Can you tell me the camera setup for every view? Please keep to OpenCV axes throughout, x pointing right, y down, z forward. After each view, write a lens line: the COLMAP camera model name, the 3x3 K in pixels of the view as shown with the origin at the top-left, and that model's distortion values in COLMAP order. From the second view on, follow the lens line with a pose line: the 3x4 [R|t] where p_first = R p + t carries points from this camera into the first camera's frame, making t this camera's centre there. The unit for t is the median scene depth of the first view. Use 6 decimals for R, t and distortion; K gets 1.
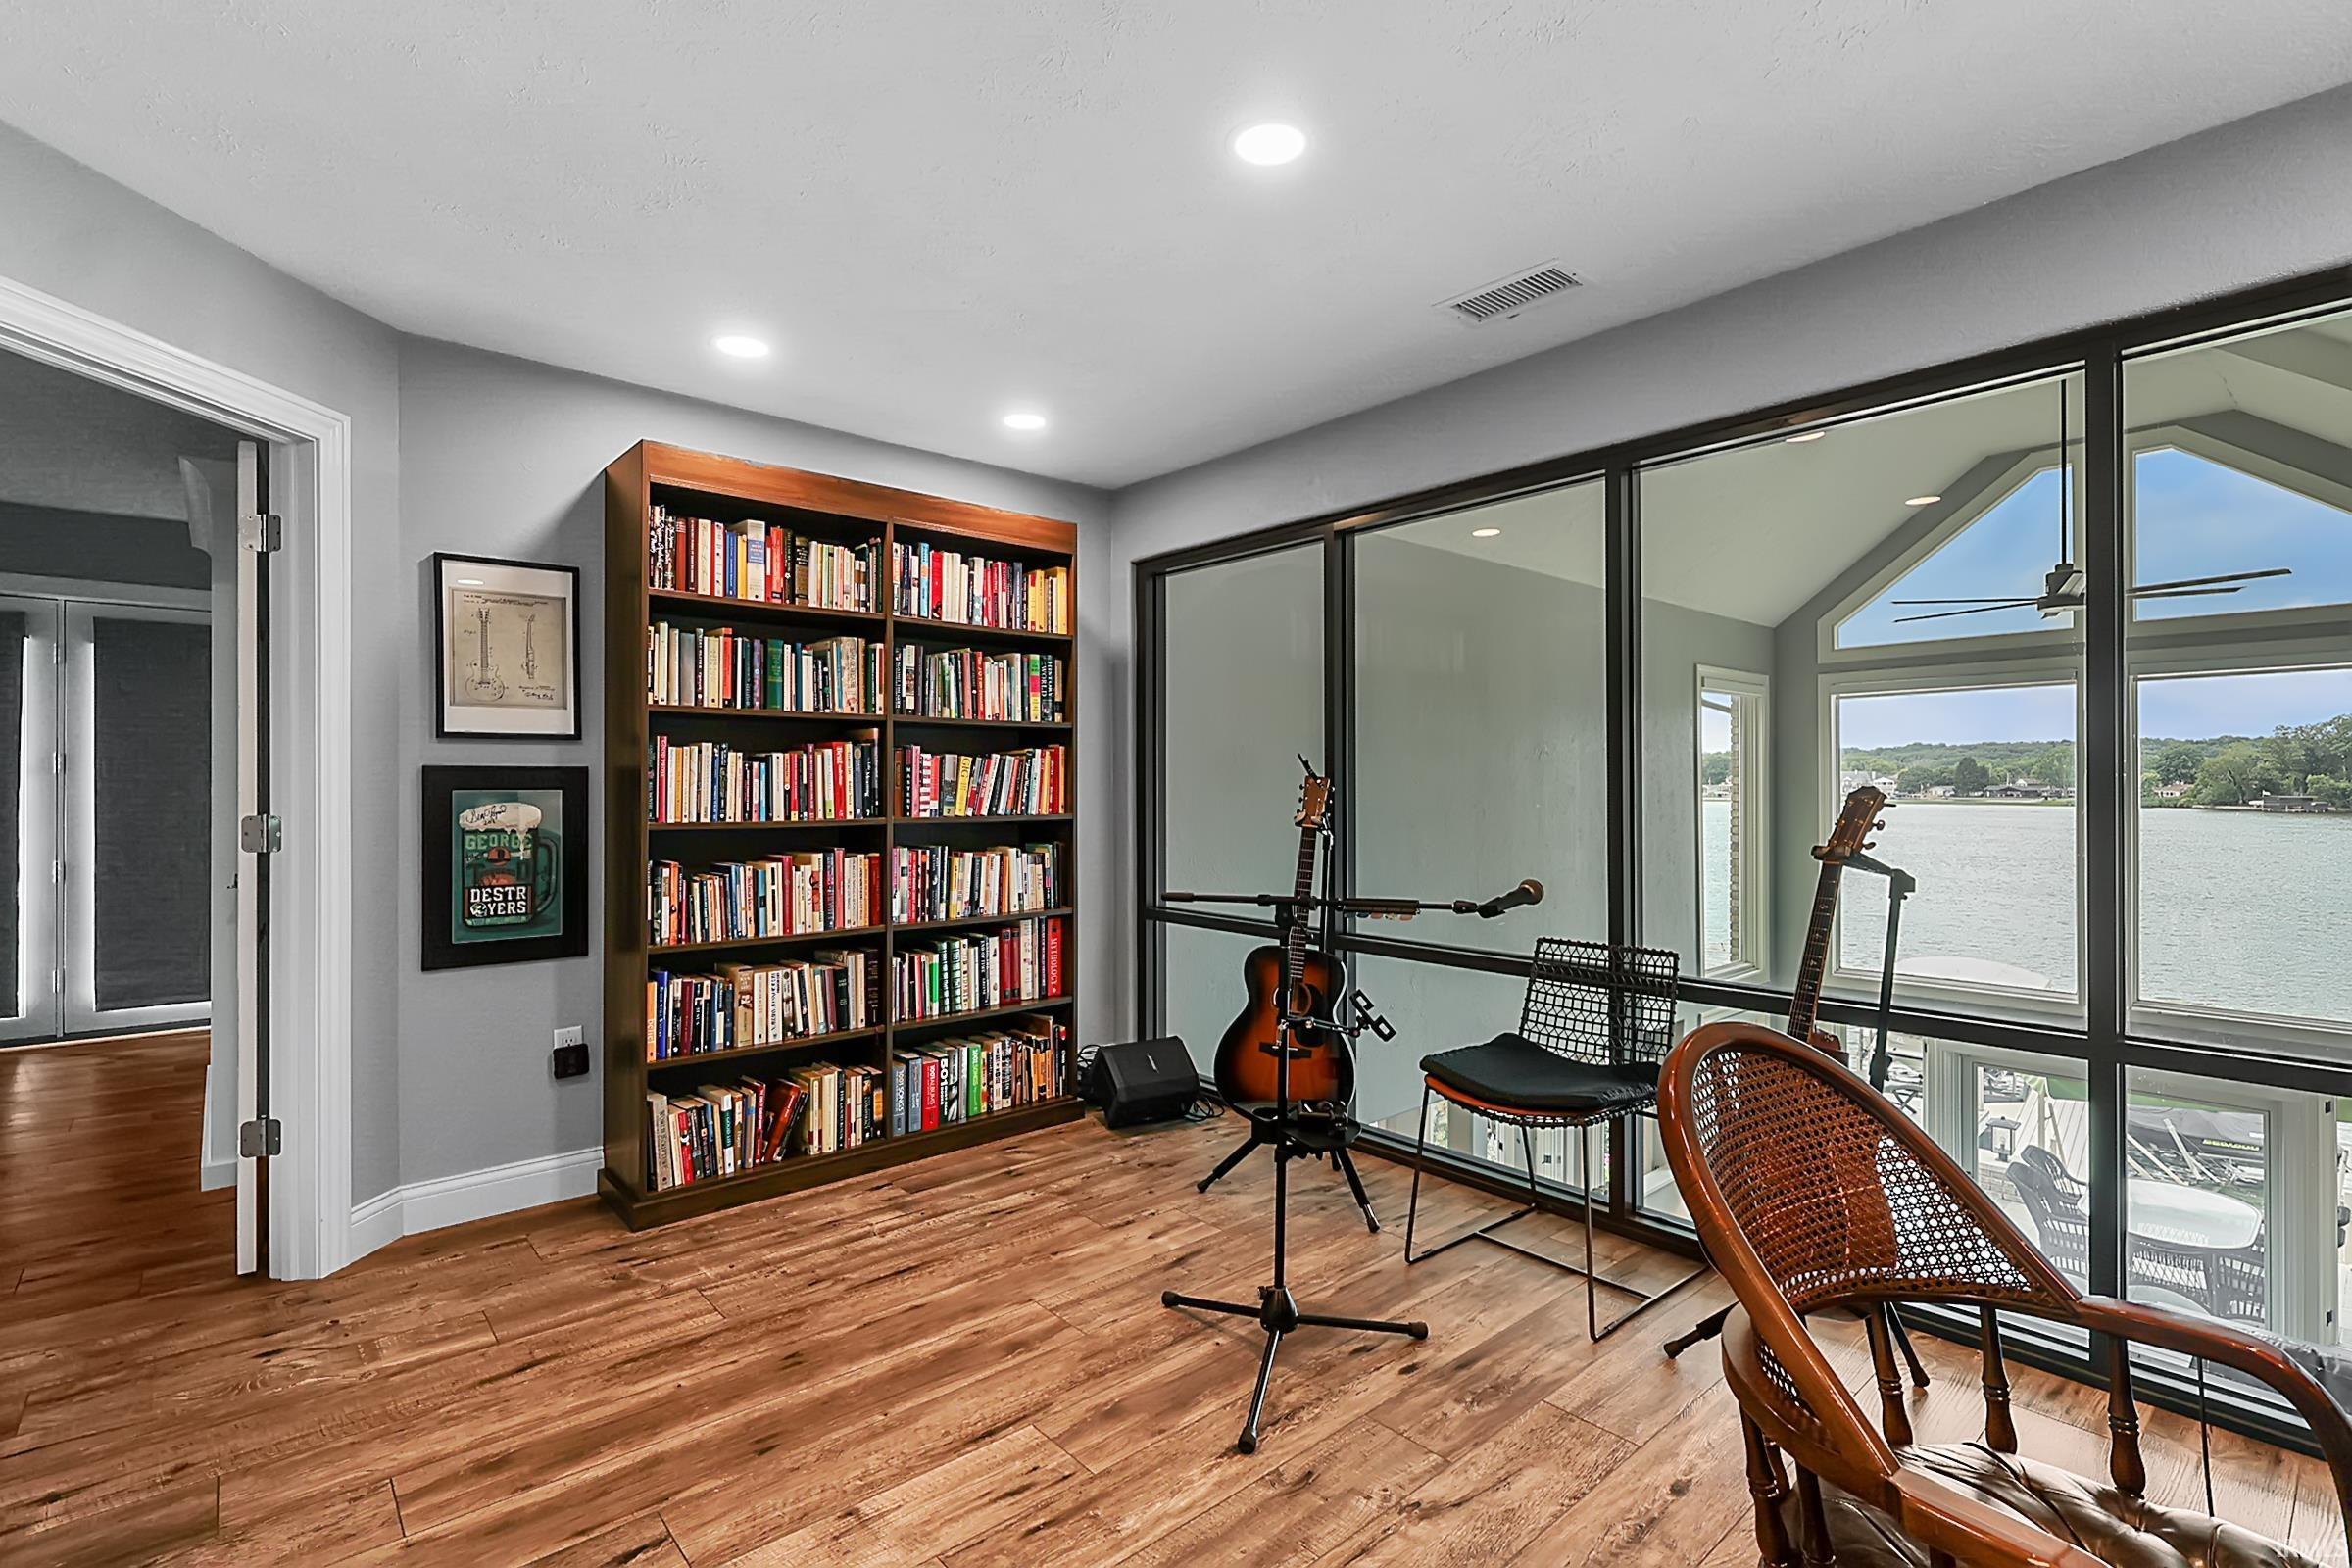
lens RADIAL K [[1091.7, 0, 1169.0], [0, 1091.7, 772.6], [0, 0, 1]] dist [-0.003436, 0.000292]
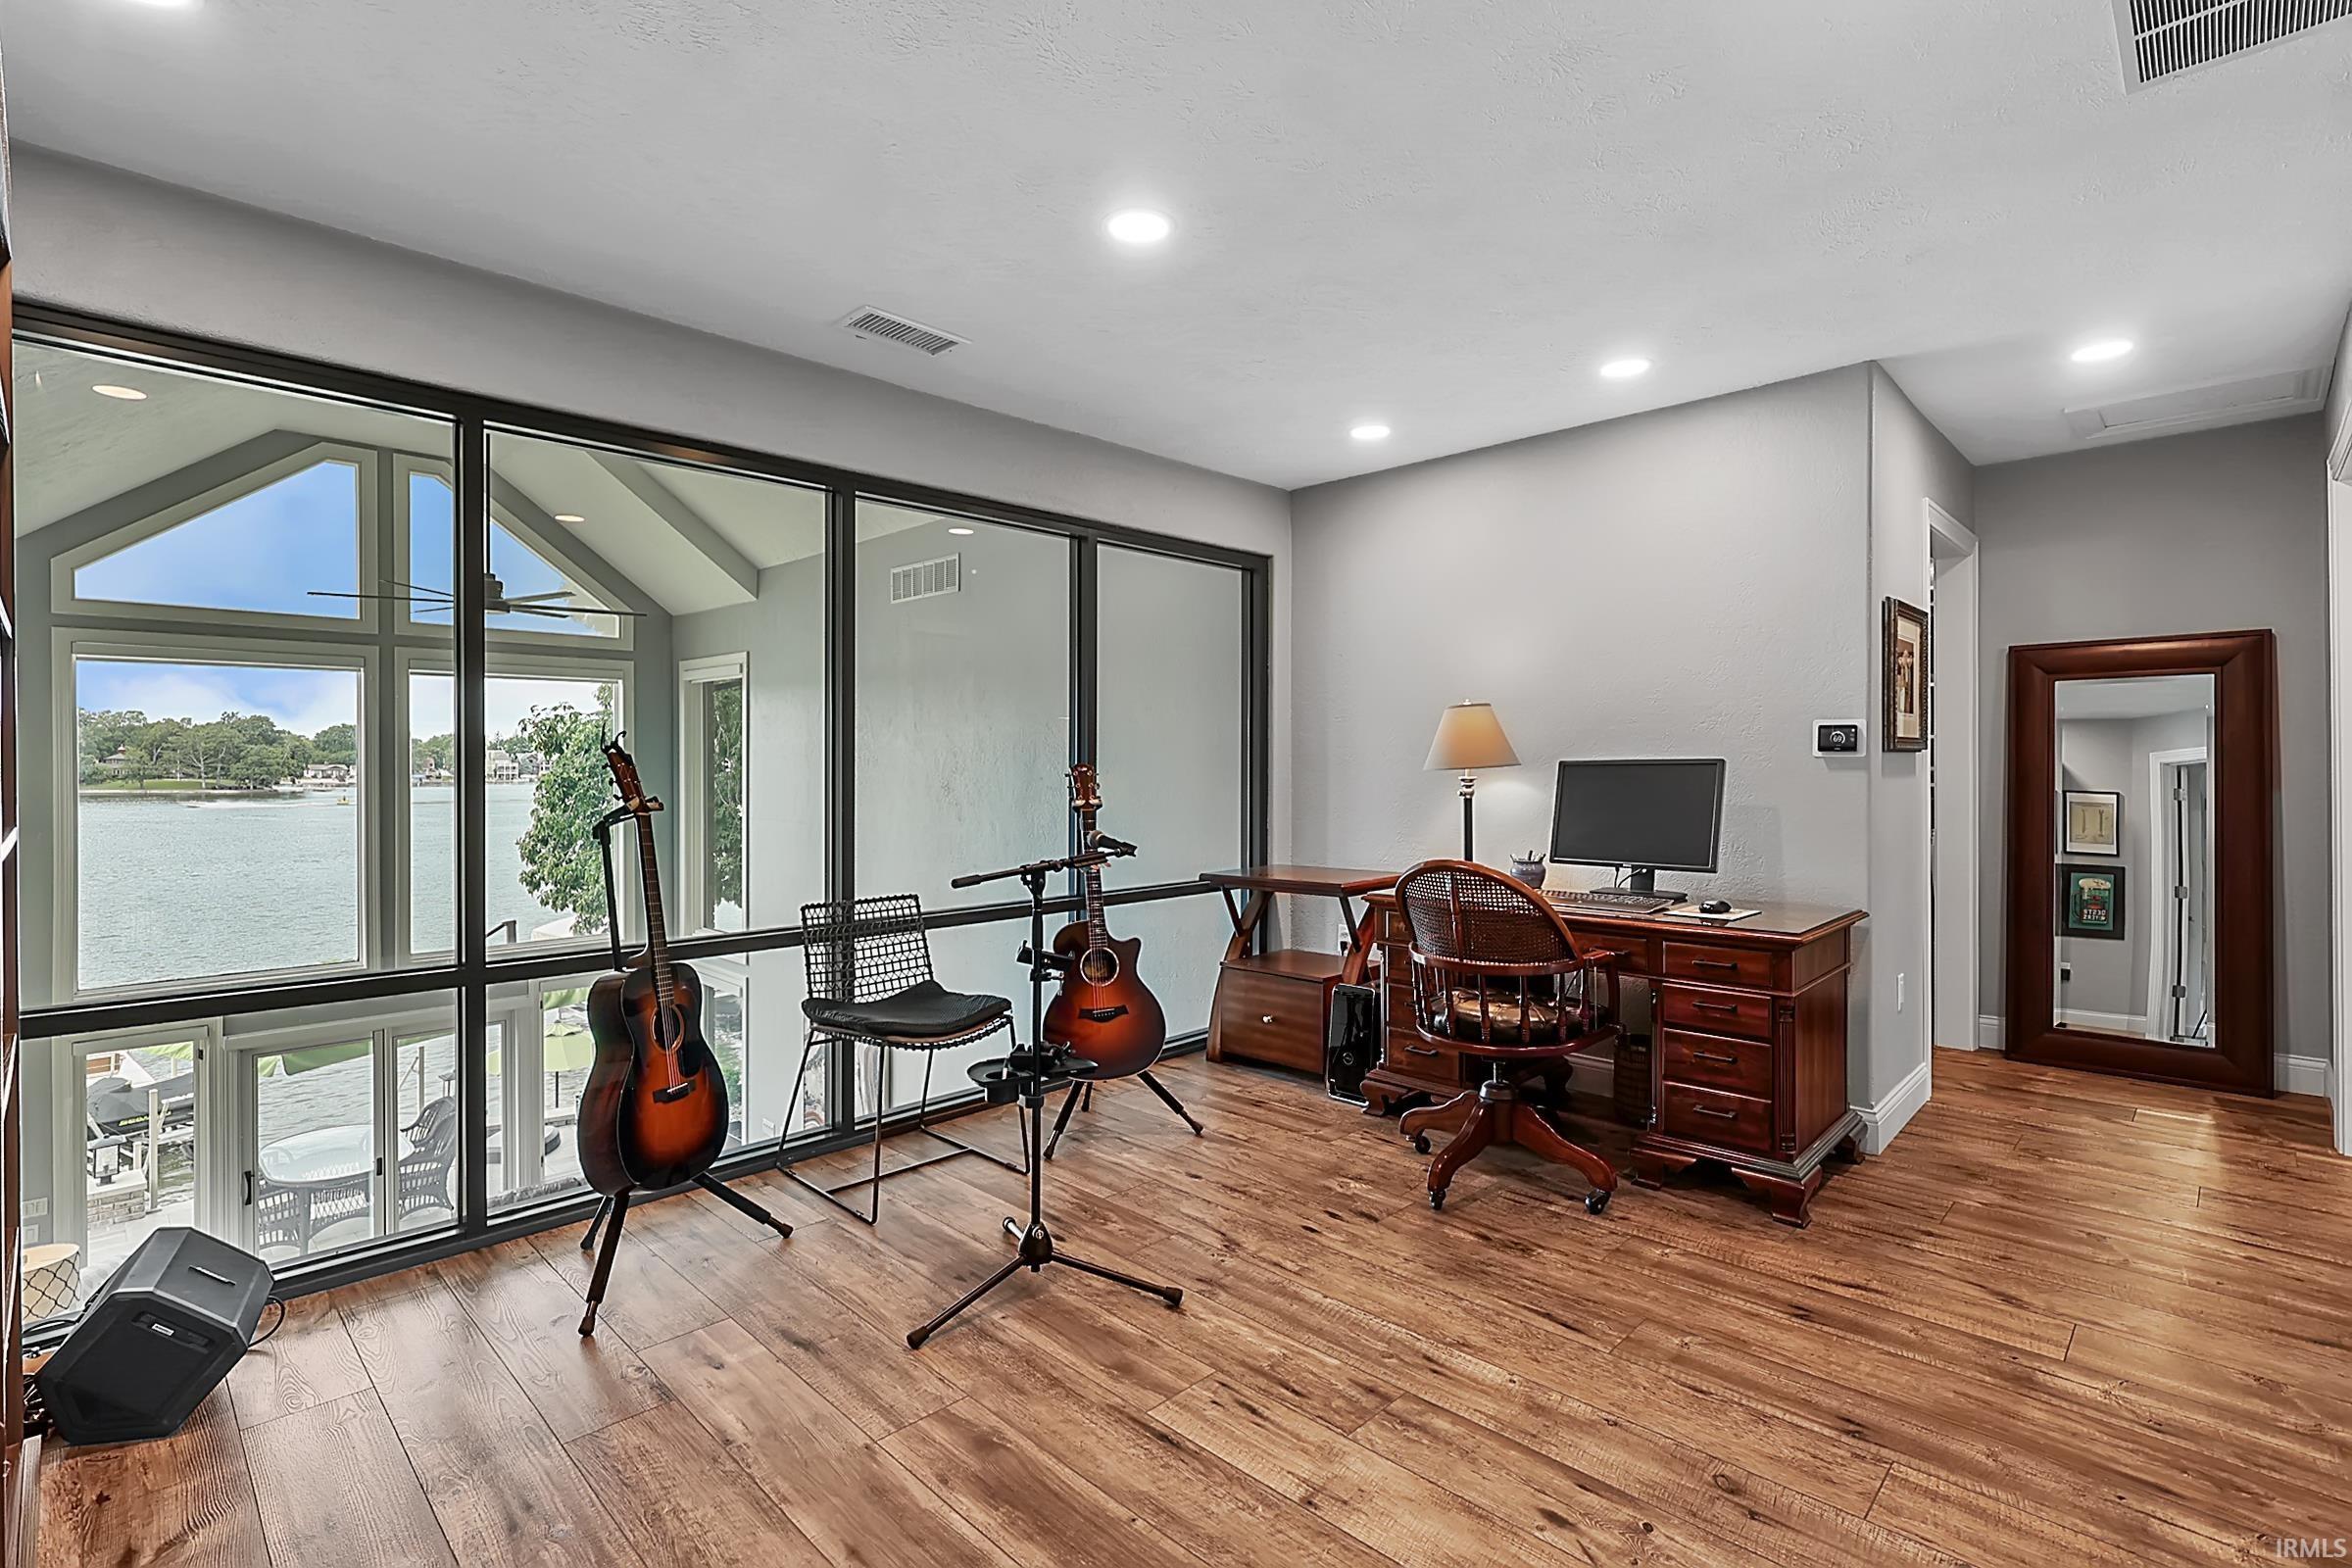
lens RADIAL K [[1085.1, 0, 1183.9], [0, 1085.1, 763.6], [0, 0, 1]] dist [-0.003559, -0.000354]
pose [[-0.082718, 0.000523, 0.996573, -0.756275], [-0.008075, 0.999967, -0.001195, 0.009538], [-0.996540, -0.008146, -0.082711, 0.721122]]
